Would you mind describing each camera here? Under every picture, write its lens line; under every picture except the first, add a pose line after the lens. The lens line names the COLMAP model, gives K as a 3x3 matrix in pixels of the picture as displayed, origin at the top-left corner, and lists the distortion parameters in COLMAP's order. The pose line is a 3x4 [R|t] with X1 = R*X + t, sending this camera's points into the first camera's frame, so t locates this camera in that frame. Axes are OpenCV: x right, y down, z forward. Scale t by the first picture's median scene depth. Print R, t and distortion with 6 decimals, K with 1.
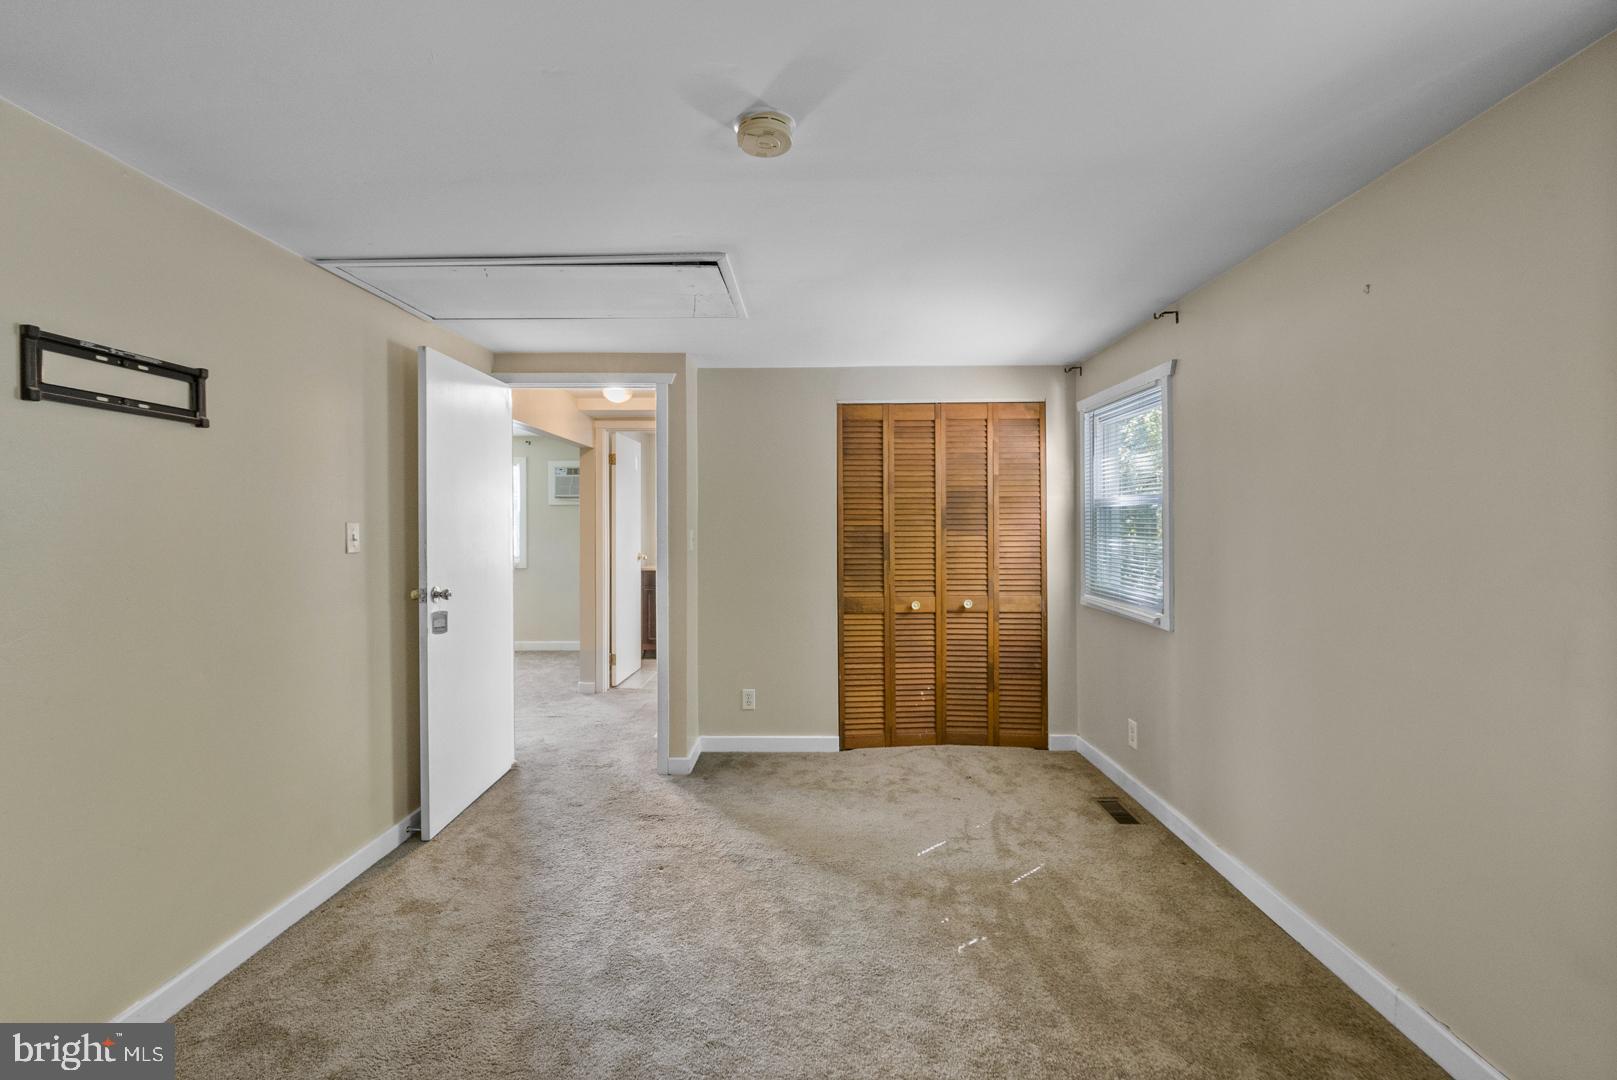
lens RADIAL K [[664.9, 0, 791.4], [0, 664.9, 519.7], [0, 0, 1]] dist [-0.009855, -0.001894]
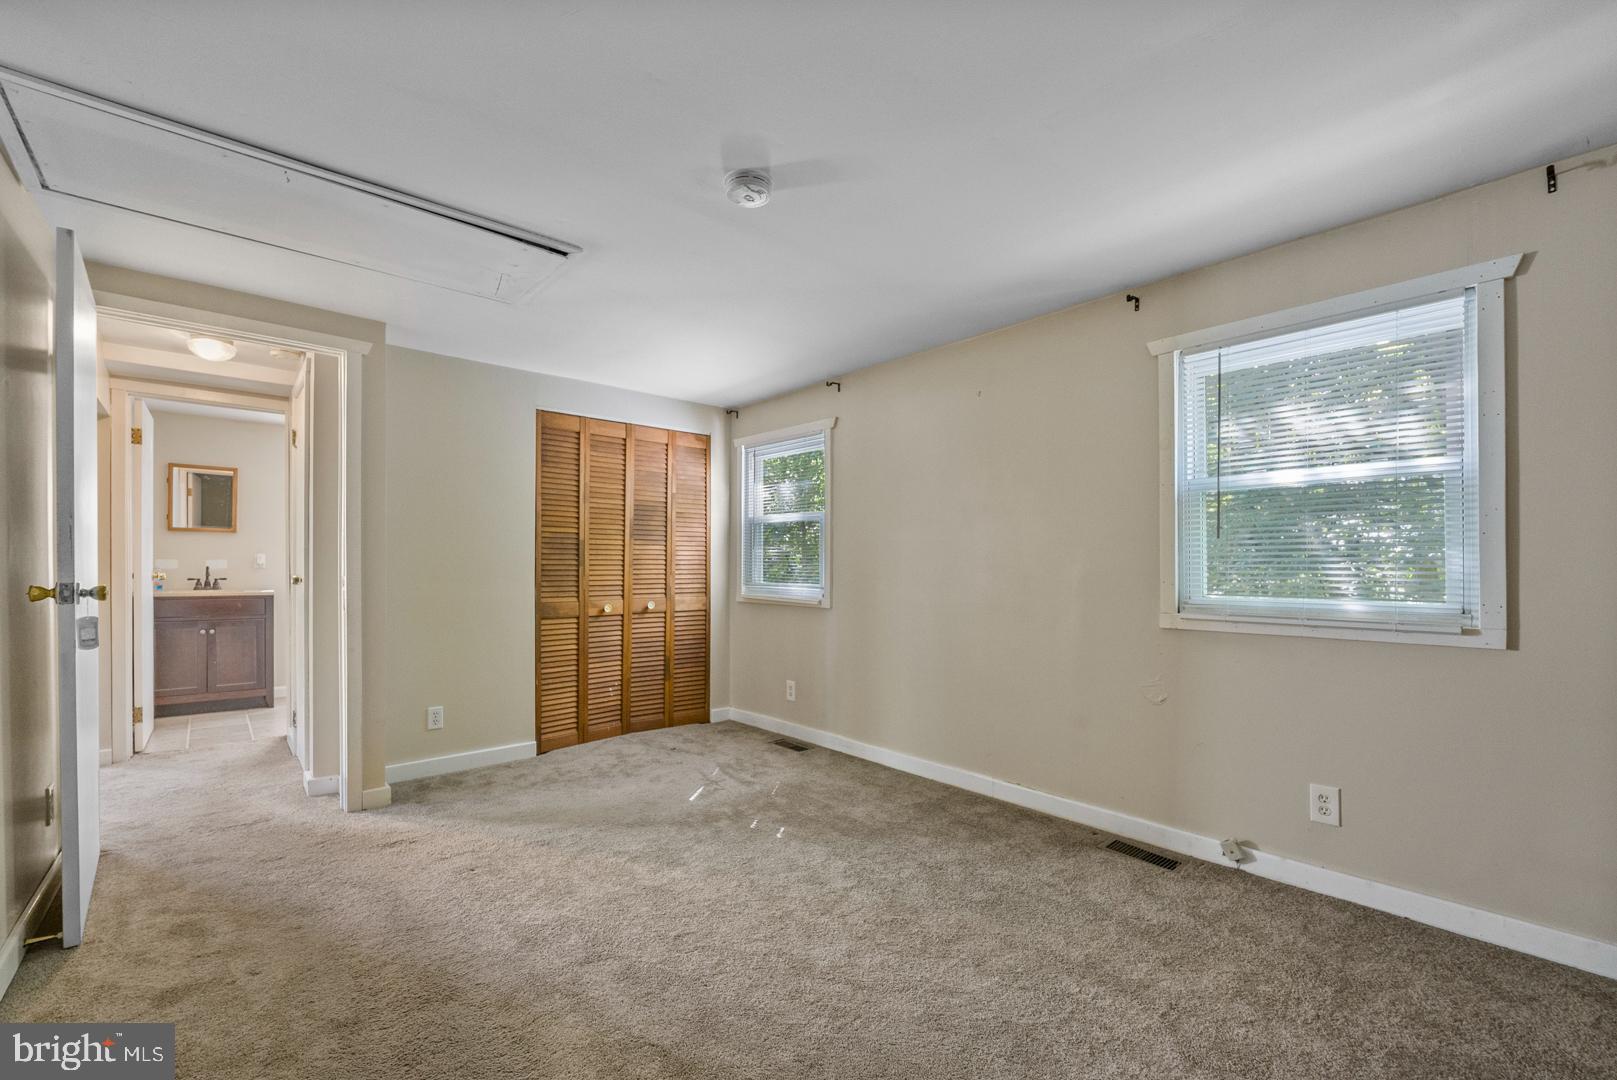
lens RADIAL K [[664.9, 0, 794.7], [0, 664.9, 564.9], [0, 0, 1]] dist [-0.009855, -0.001894]
pose [[0.744468, 0.007299, 0.667618, -0.333548], [-0.014067, 0.999890, 0.004754, 0.053477], [-0.667510, -0.012931, 0.744488, -0.005038]]
